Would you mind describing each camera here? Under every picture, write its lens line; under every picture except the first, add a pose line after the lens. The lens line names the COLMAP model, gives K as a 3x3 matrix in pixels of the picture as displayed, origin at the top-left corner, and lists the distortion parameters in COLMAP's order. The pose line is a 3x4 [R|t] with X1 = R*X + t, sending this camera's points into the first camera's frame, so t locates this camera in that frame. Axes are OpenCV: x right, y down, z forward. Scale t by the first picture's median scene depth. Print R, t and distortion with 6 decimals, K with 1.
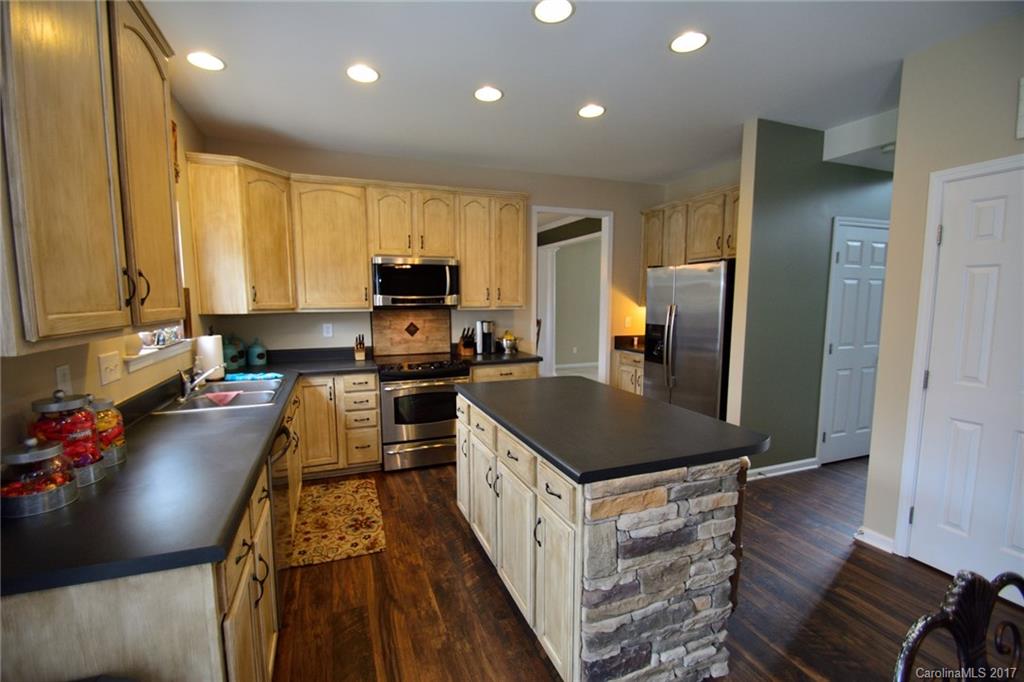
lens RADIAL K [[451.5, 0, 505.0], [0, 451.5, 346.1], [0, 0, 1]] dist [0.000127, -0.003316]
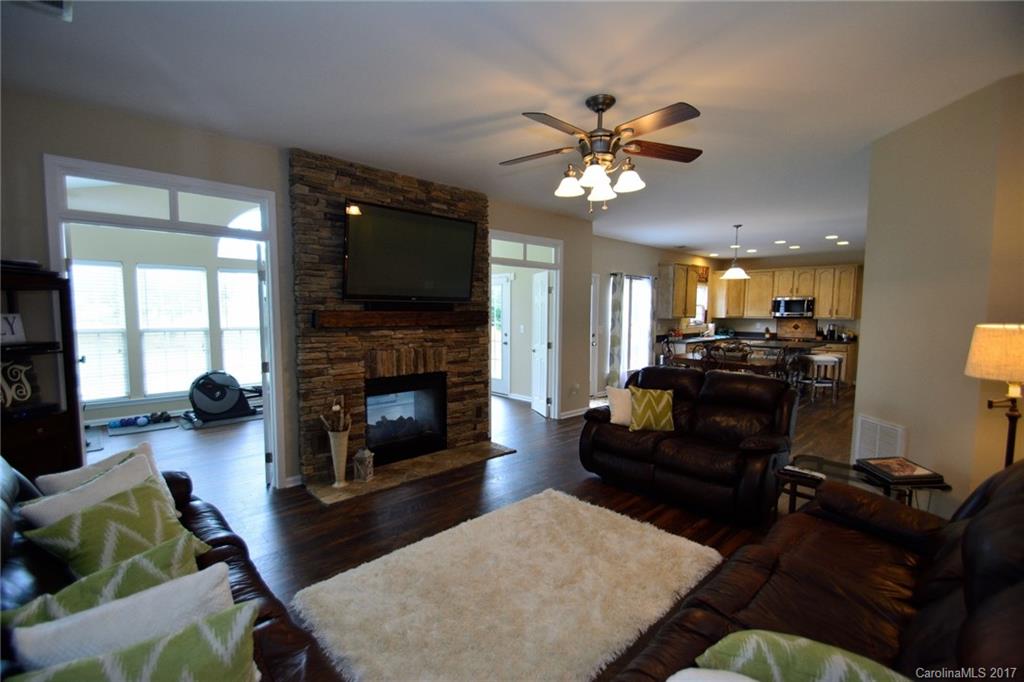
lens RADIAL K [[451.5, 0, 518.6], [0, 451.5, 344.1], [0, 0, 1]] dist [0.000127, -0.003316]
pose [[0.403318, 0.069839, -0.912391, 1.425878], [-0.103006, 0.994211, 0.030569, 0.133391], [0.909244, 0.081653, 0.408177, -1.308706]]
